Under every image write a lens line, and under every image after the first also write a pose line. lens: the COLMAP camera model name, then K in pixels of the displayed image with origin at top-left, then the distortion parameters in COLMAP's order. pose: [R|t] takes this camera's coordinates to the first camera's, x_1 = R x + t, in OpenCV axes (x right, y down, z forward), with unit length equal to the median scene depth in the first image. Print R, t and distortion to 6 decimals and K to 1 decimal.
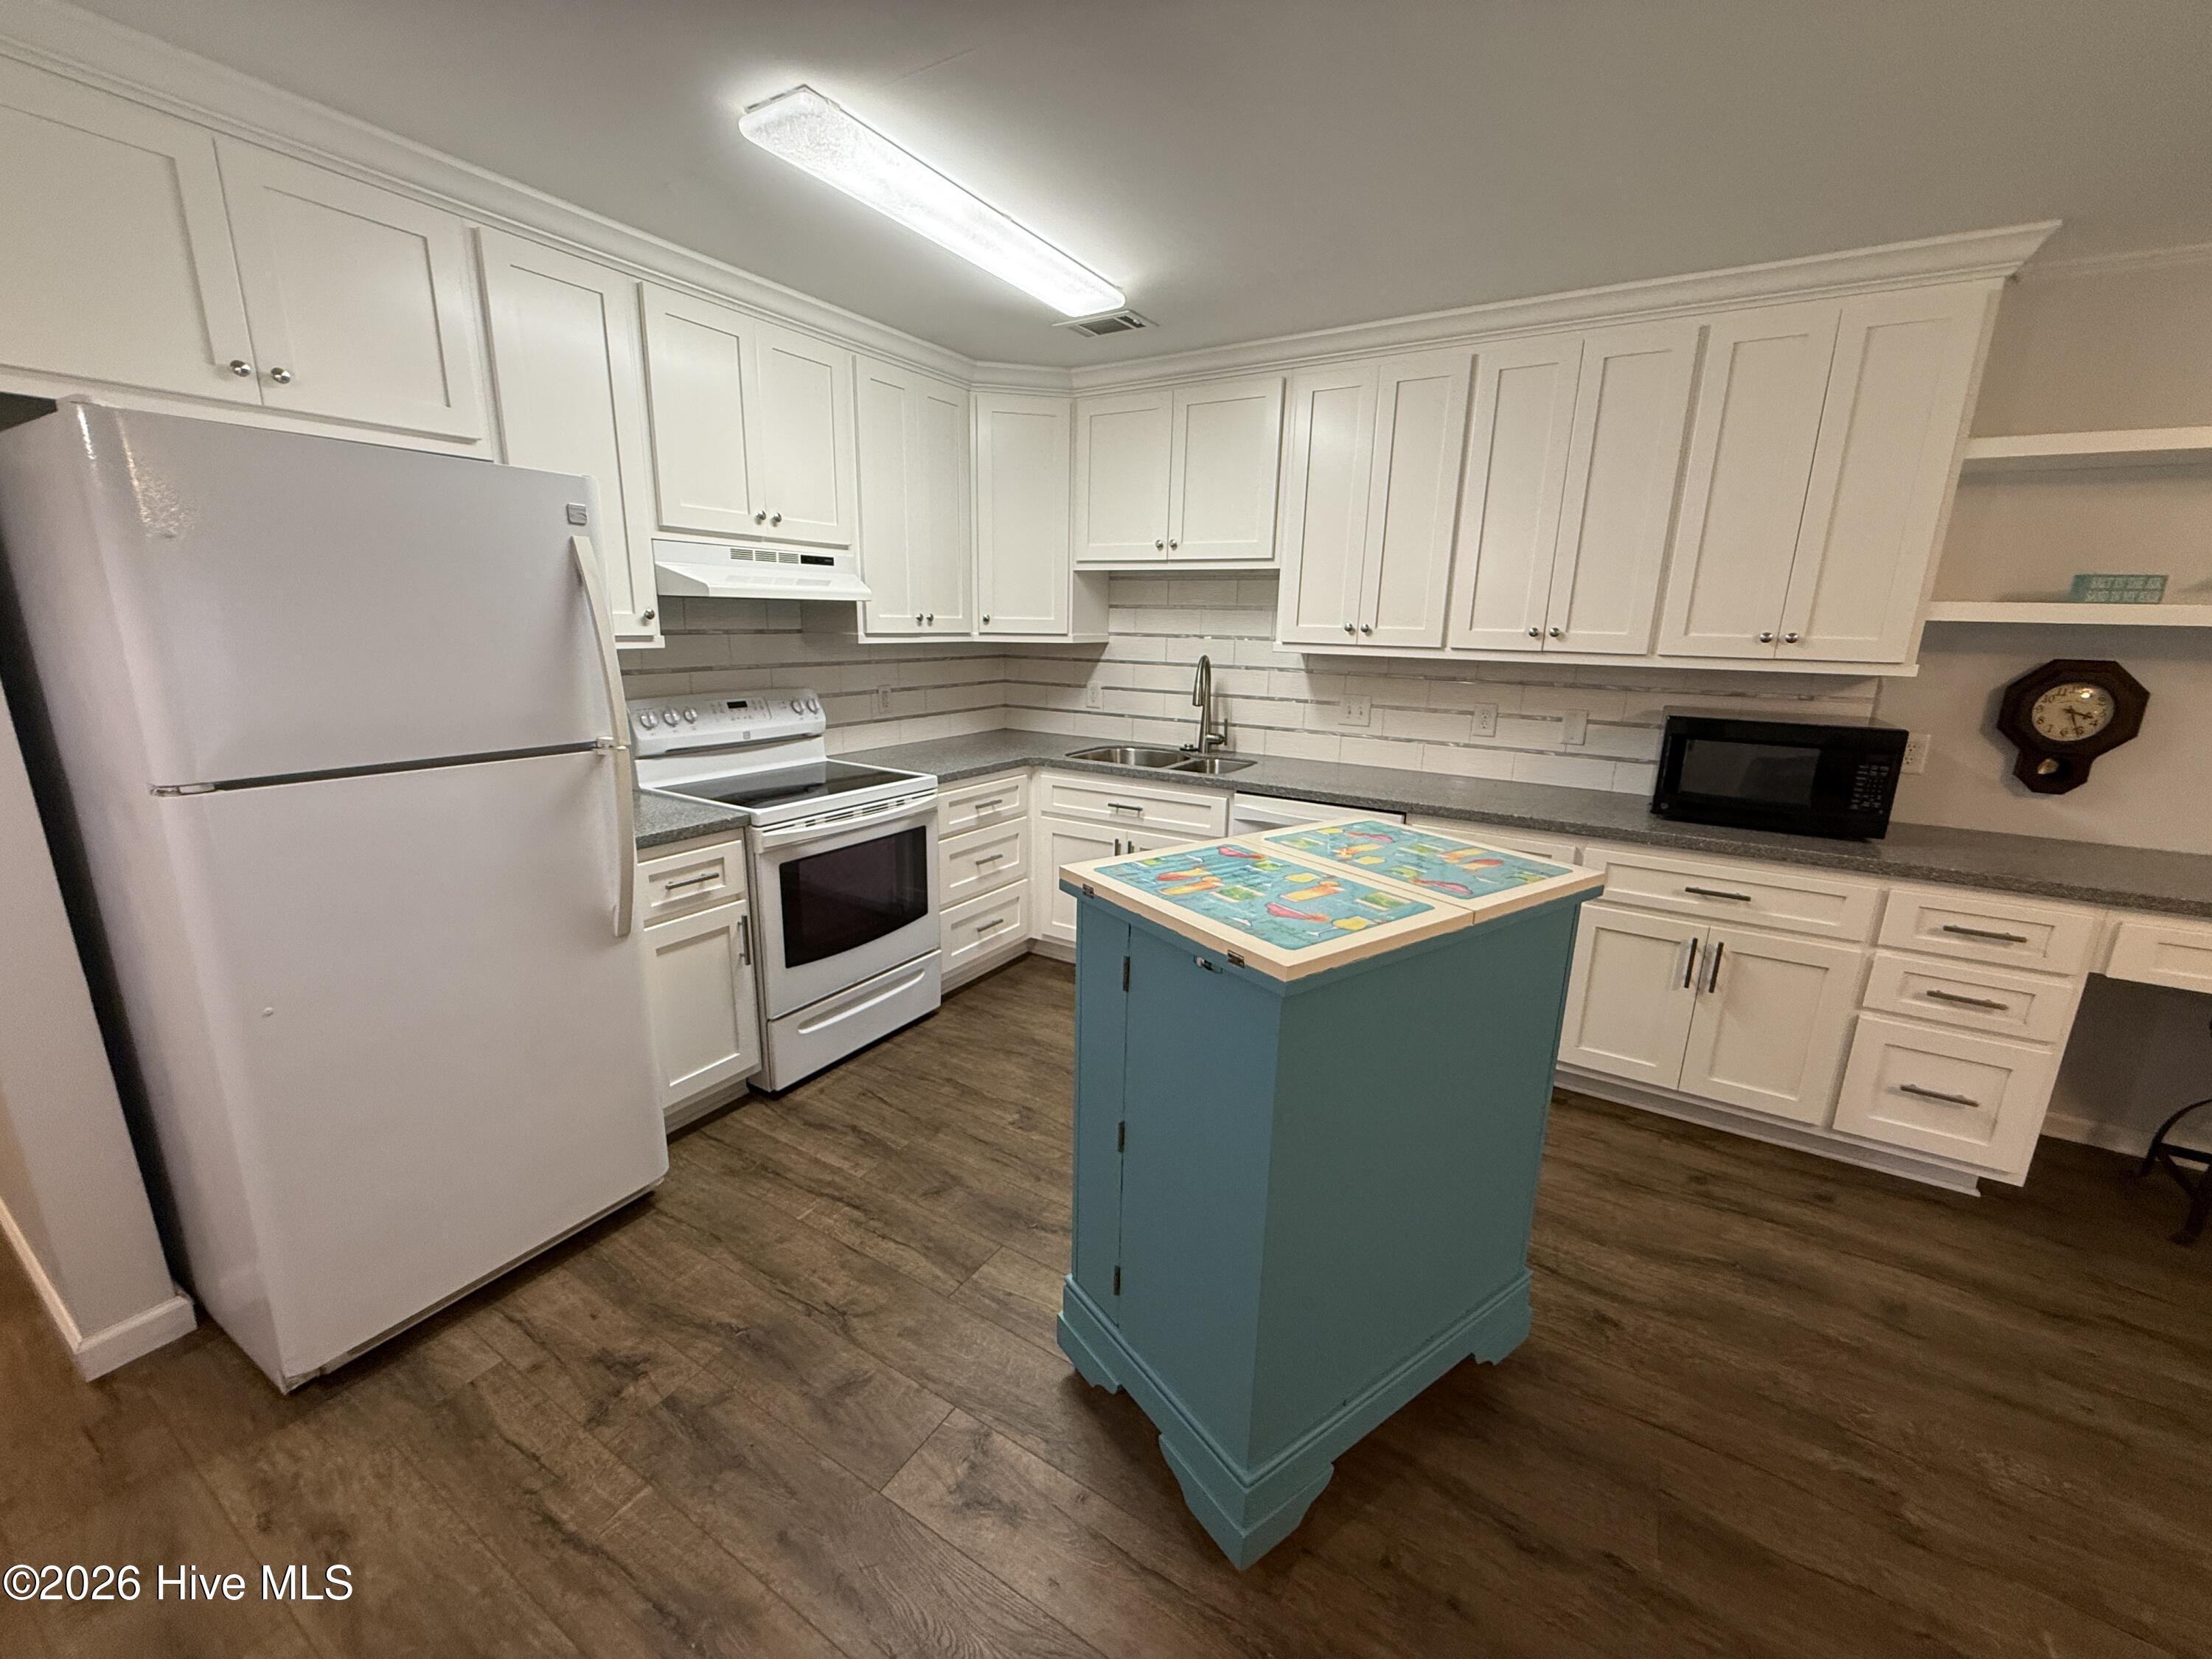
lens RADIAL K [[880.9, 0, 1103.6], [0, 880.9, 825.3], [0, 0, 1]] dist [-0.000436, 0.000433]
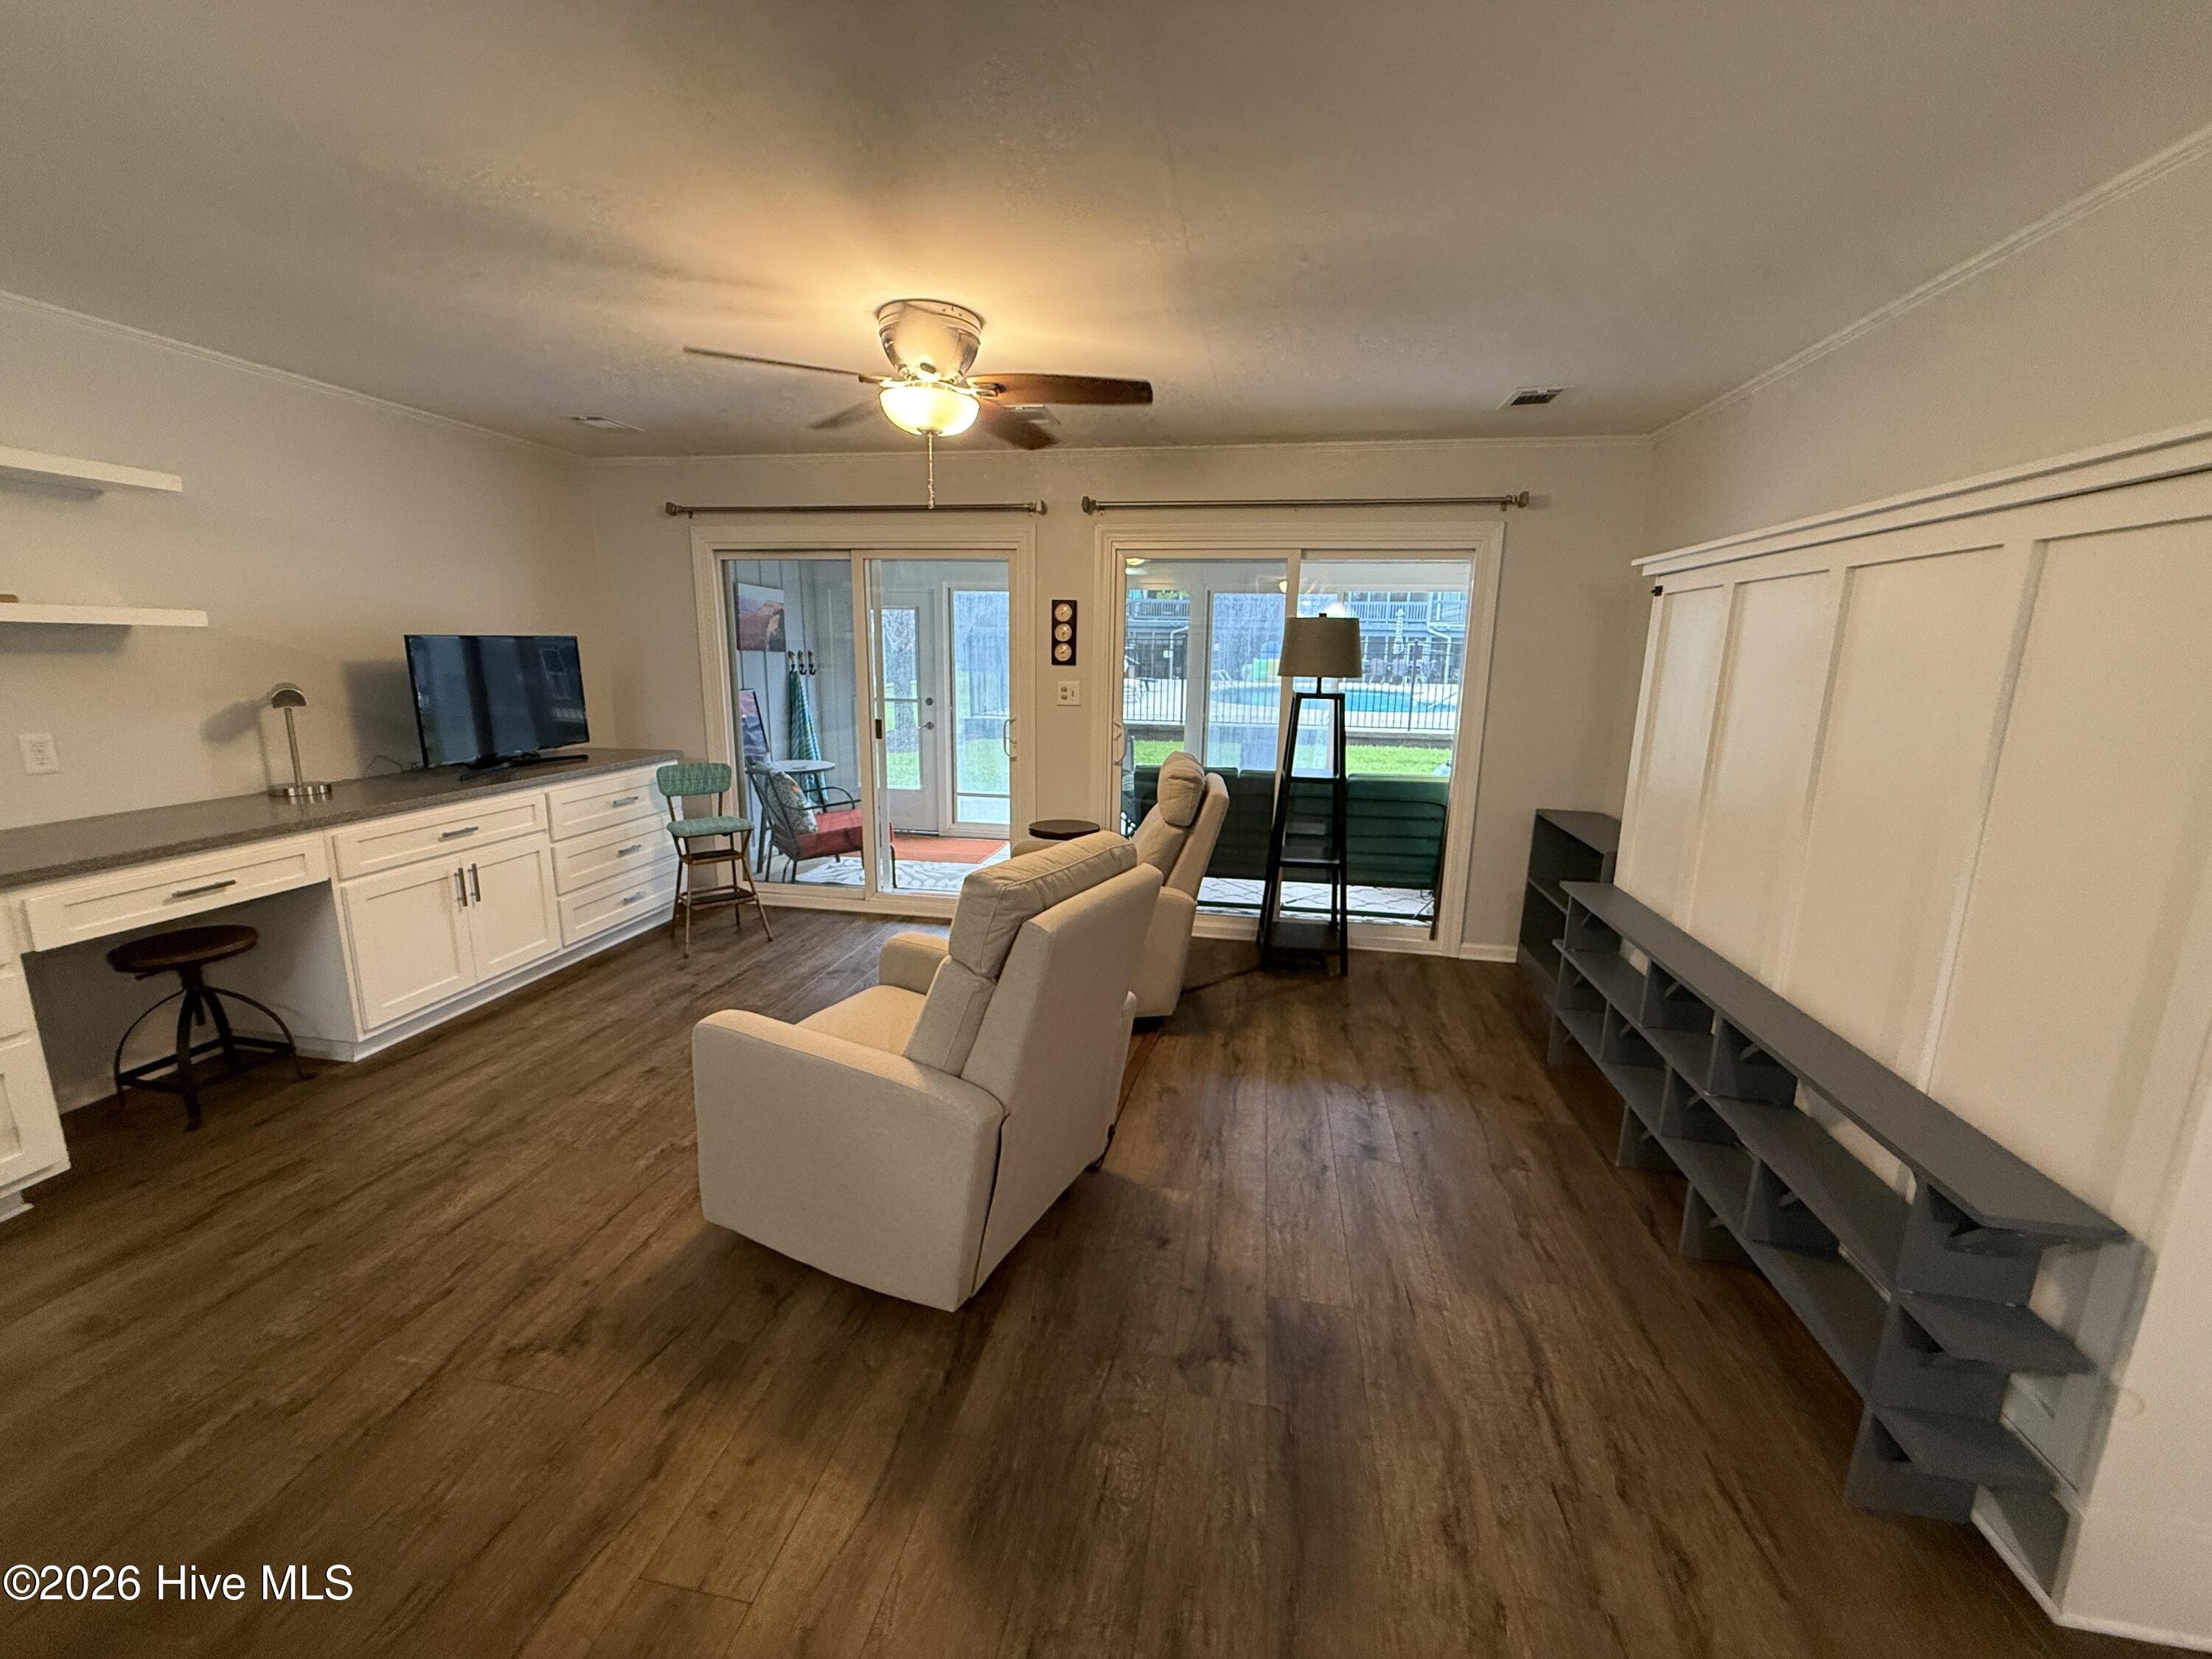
lens RADIAL K [[881.7, 0, 1106.0], [0, 881.7, 829.5], [0, 0, 1]] dist [0.000893, 0.000296]
pose [[-0.365760, -0.217859, 0.904852, -0.258393], [0.189457, 0.934433, 0.301563, -0.042601], [-0.911222, 0.281730, -0.300503, 0.106300]]
